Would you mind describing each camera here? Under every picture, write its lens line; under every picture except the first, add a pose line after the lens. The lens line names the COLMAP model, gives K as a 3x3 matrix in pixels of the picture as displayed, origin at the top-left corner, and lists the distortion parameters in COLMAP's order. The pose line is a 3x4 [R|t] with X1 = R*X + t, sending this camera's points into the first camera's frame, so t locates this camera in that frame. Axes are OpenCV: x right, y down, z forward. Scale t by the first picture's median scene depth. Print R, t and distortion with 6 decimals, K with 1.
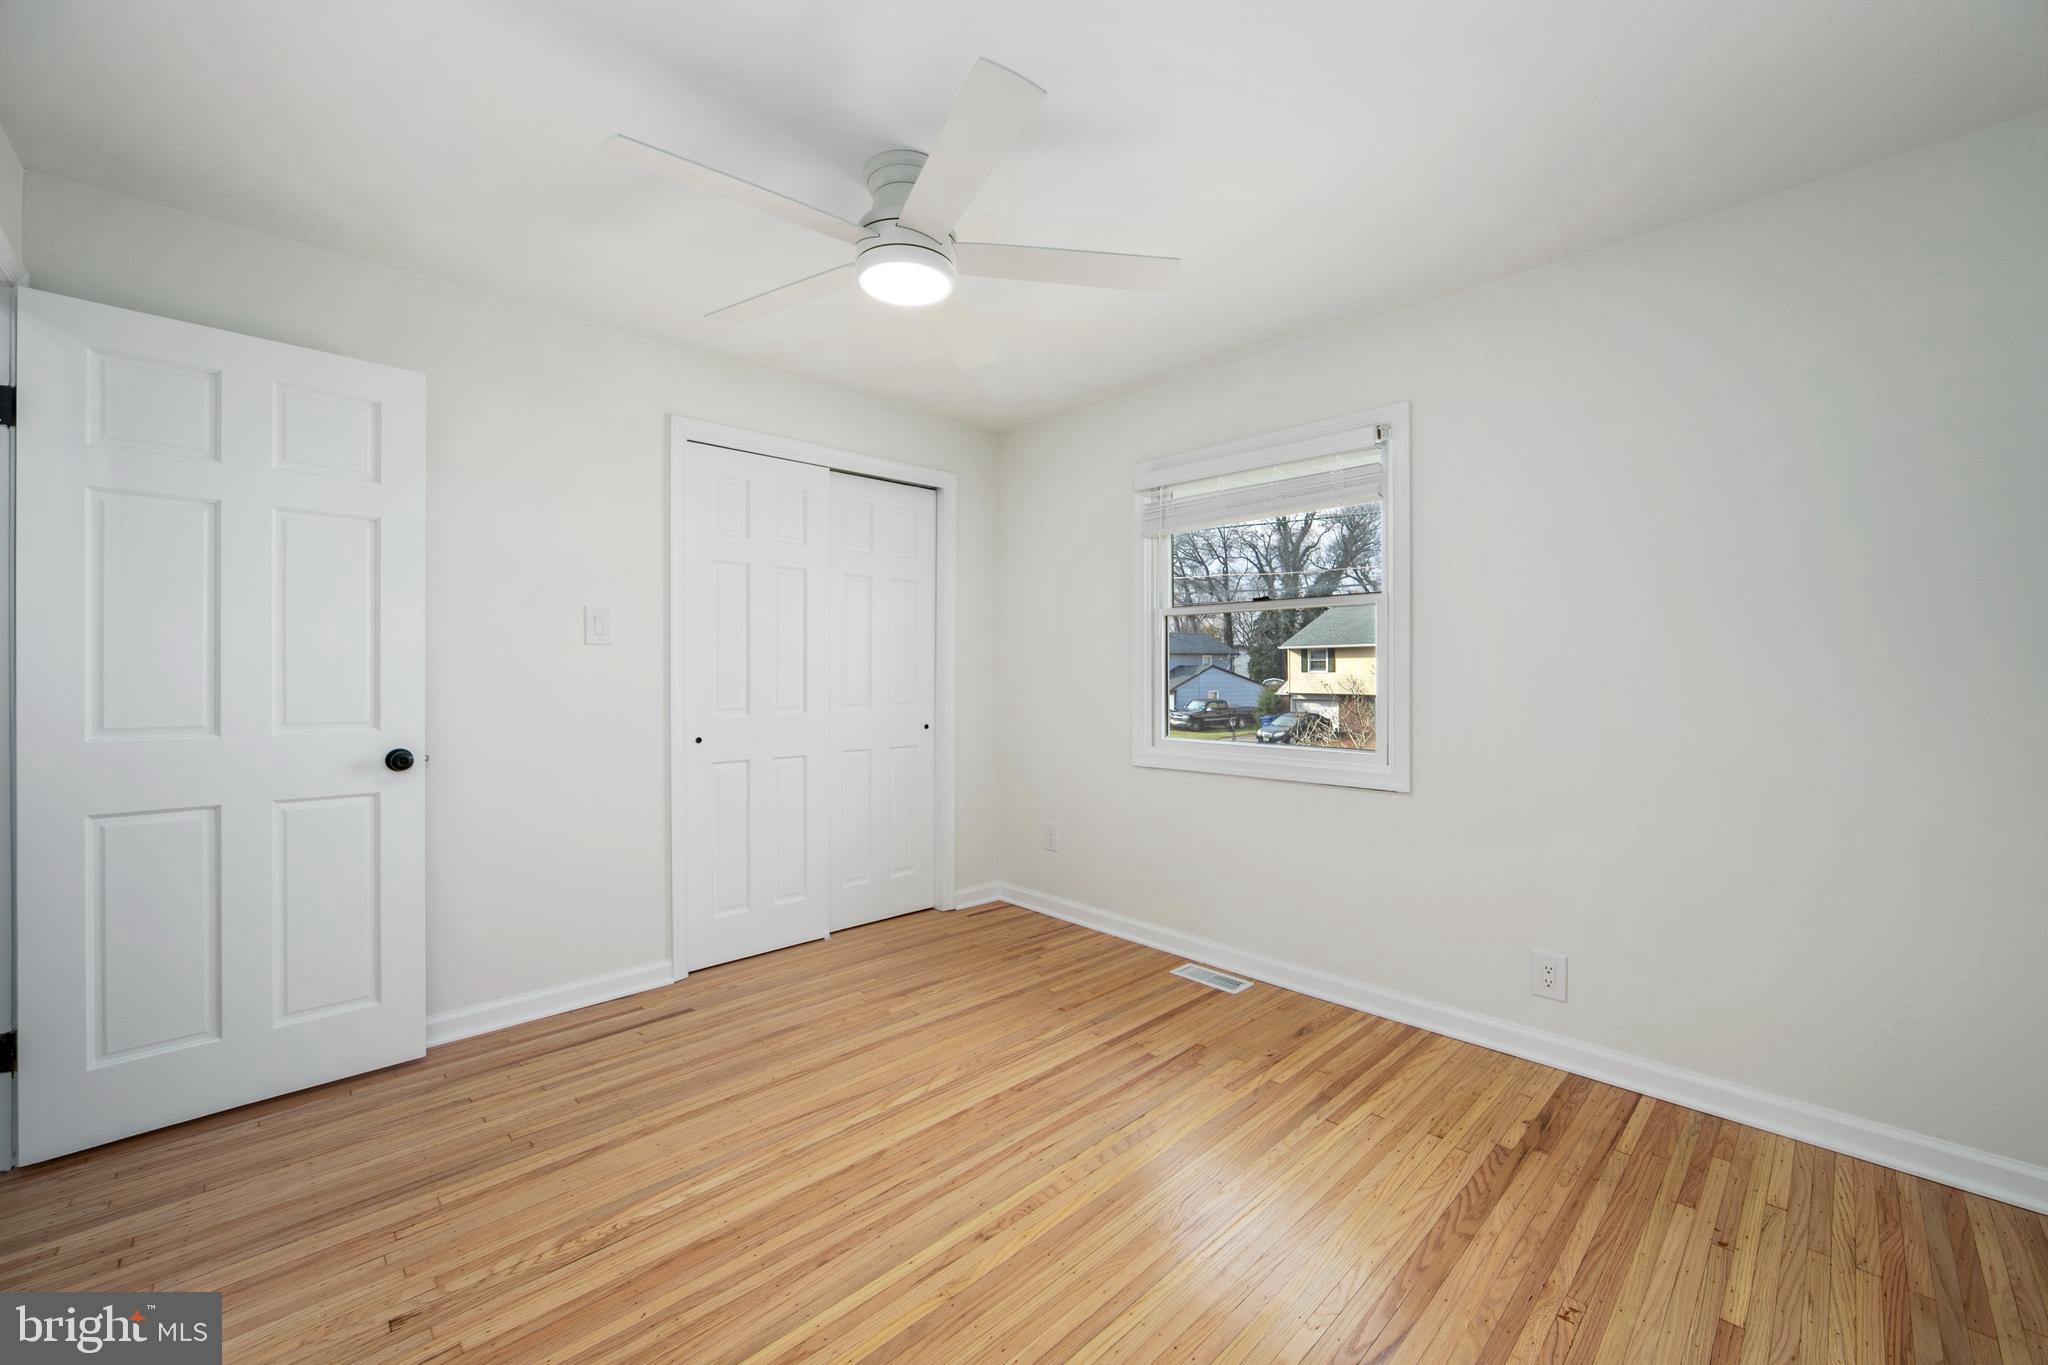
lens RADIAL K [[805.3, 0, 1043.6], [0, 805.3, 676.8], [0, 0, 1]] dist [-0.009983, 0.001652]
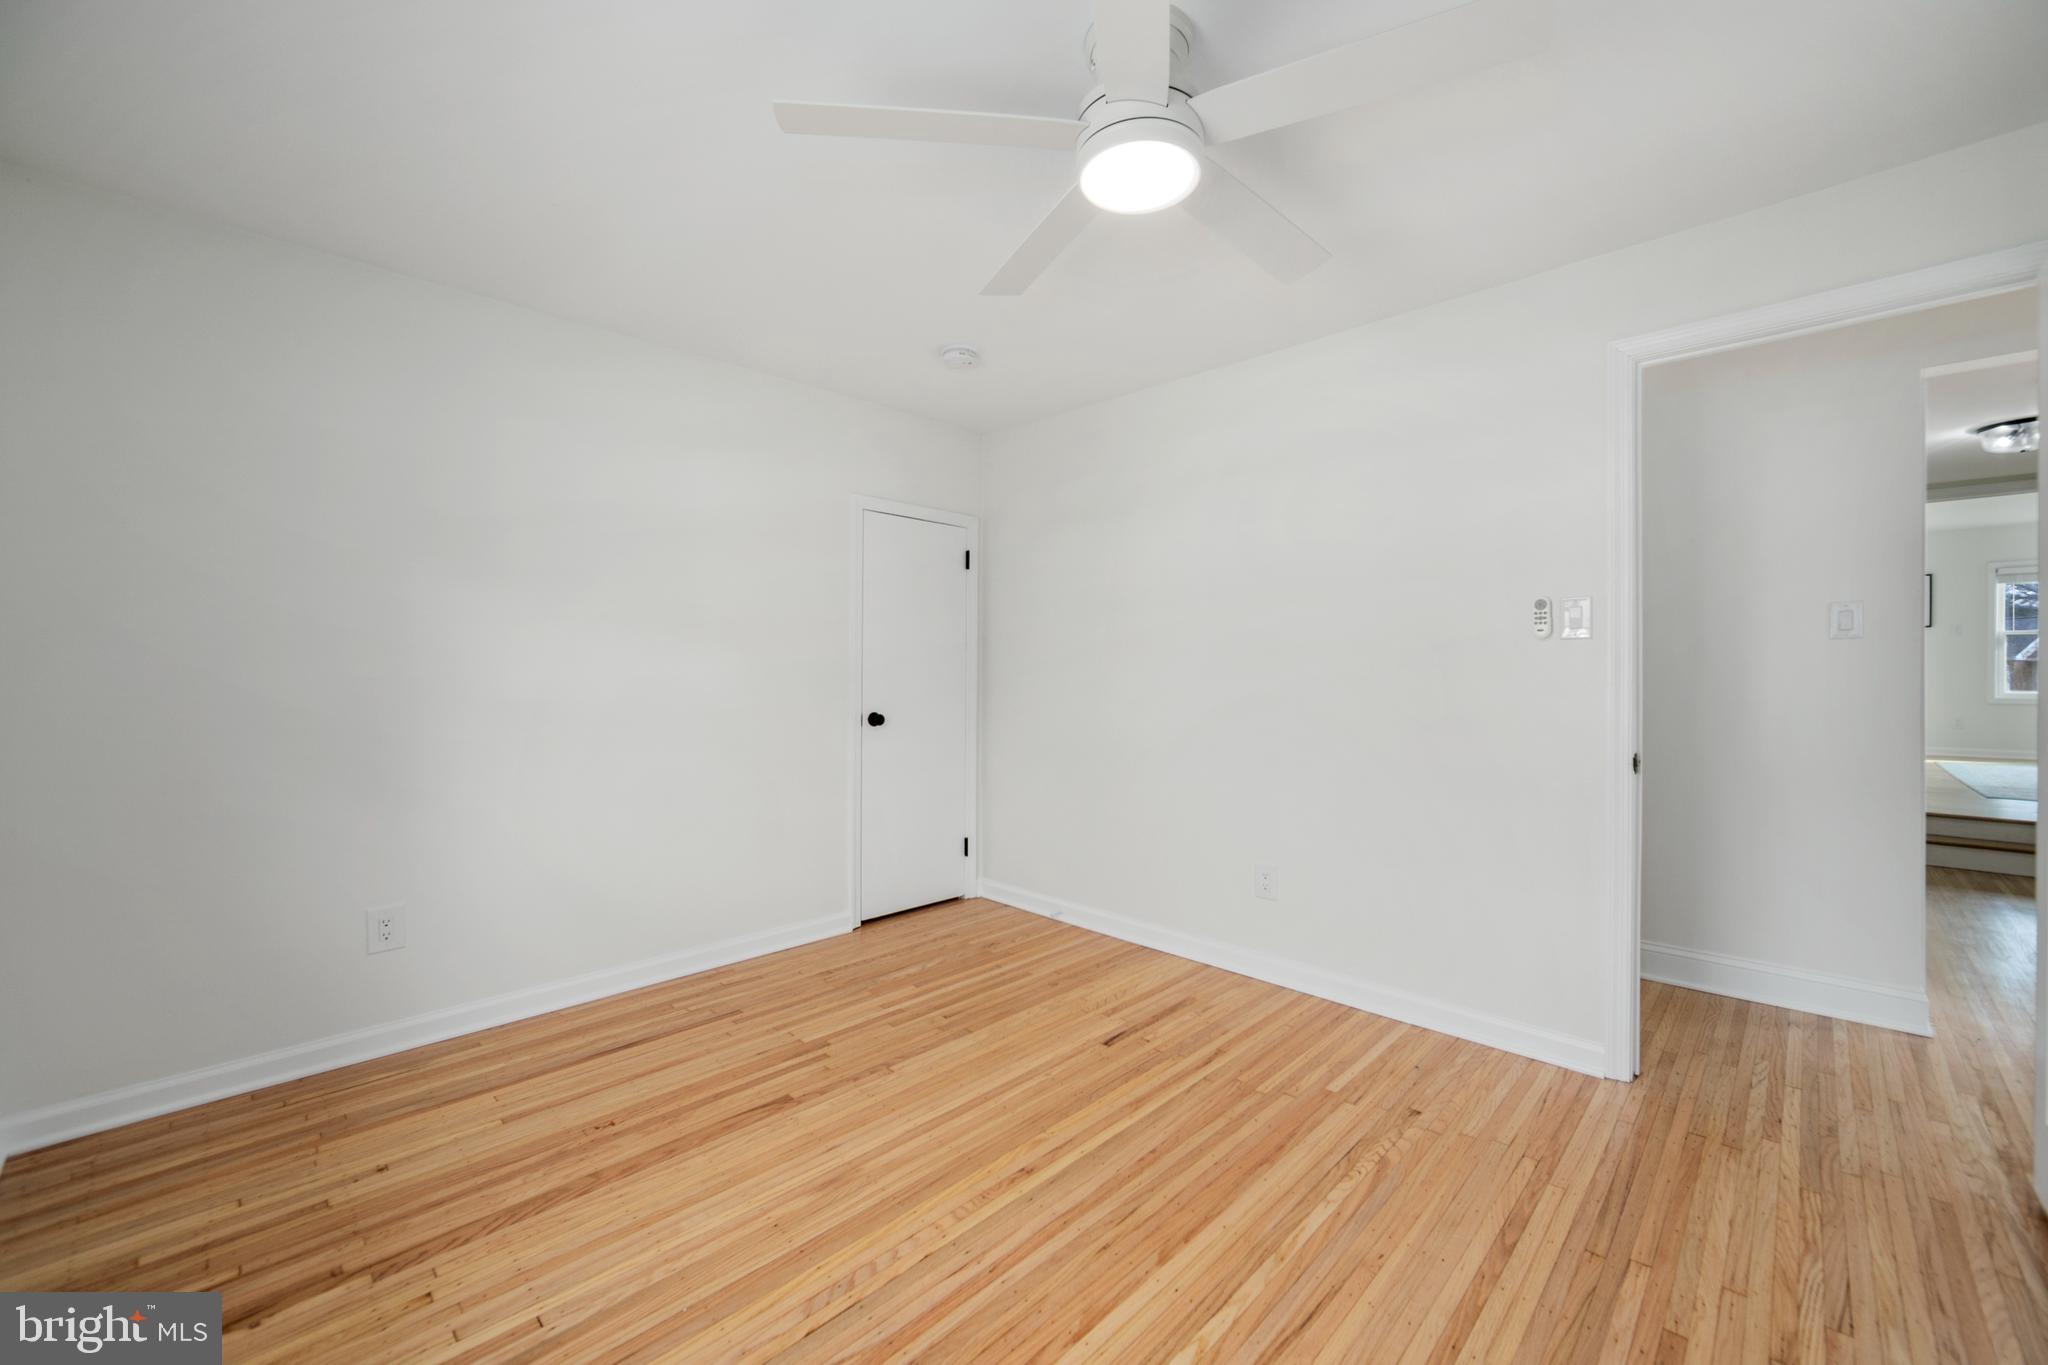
lens RADIAL K [[805.3, 0, 1029.6], [0, 805.3, 674.7], [0, 0, 1]] dist [-0.009983, 0.001652]
pose [[-0.999952, -0.000667, -0.009774, -0.051951], [-0.000690, 0.999997, 0.002394, -0.003638], [0.009773, 0.002401, -0.999949, 1.594765]]
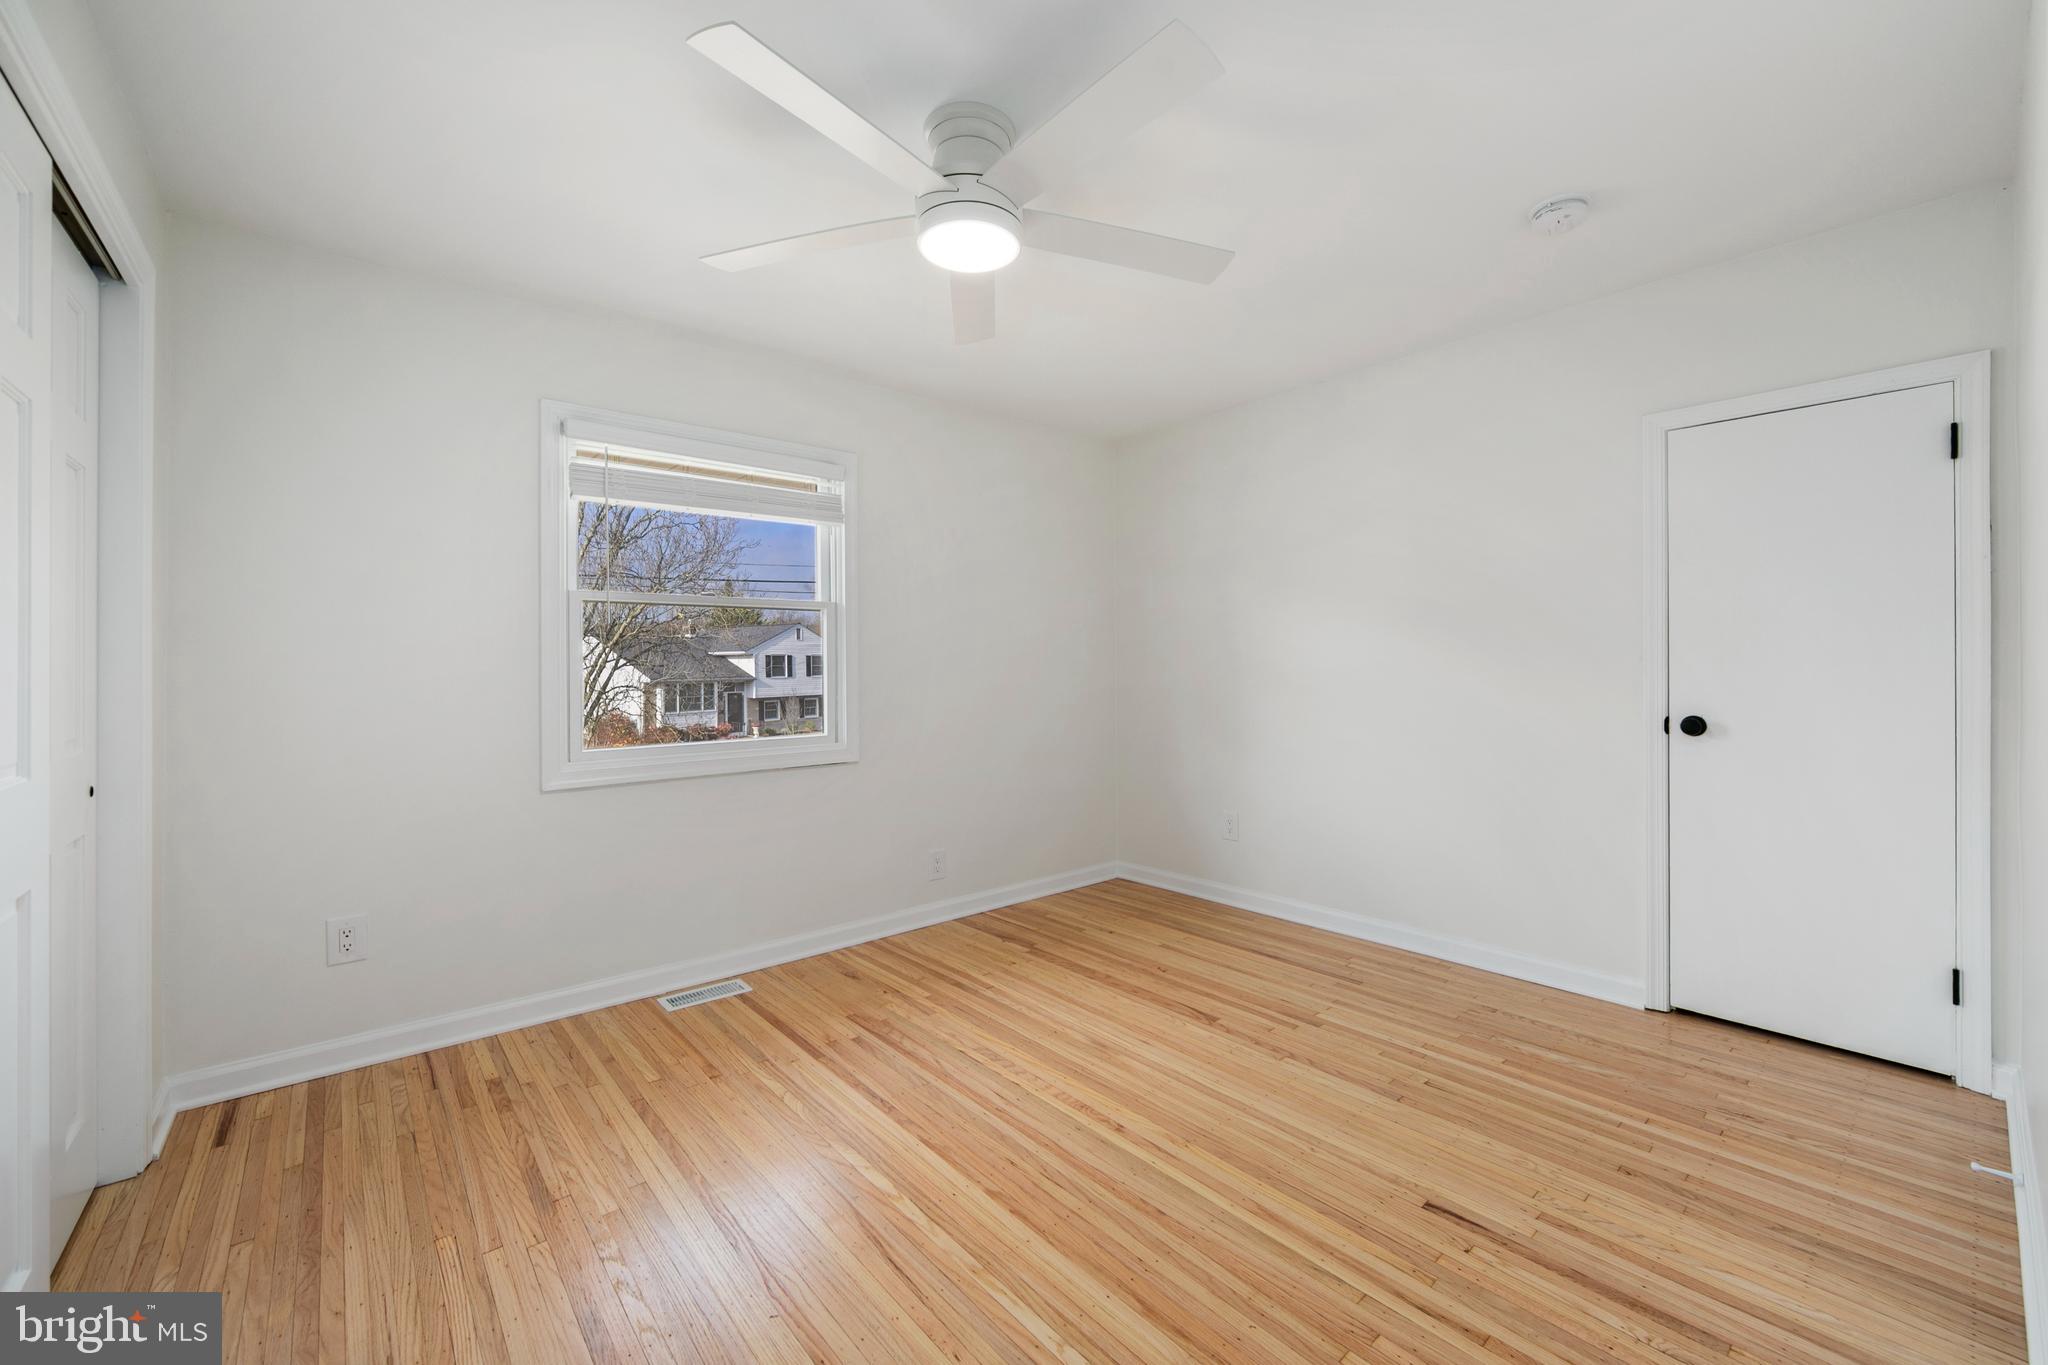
lens RADIAL K [[805.3, 0, 1026.7], [0, 805.3, 675.5], [0, 0, 1]] dist [-0.009983, 0.001652]
pose [[0.076003, -0.009703, 0.997060, -0.965251], [0.011411, 0.999896, 0.008861, 0.001533], [-0.997042, 0.010704, 0.076105, 0.778282]]
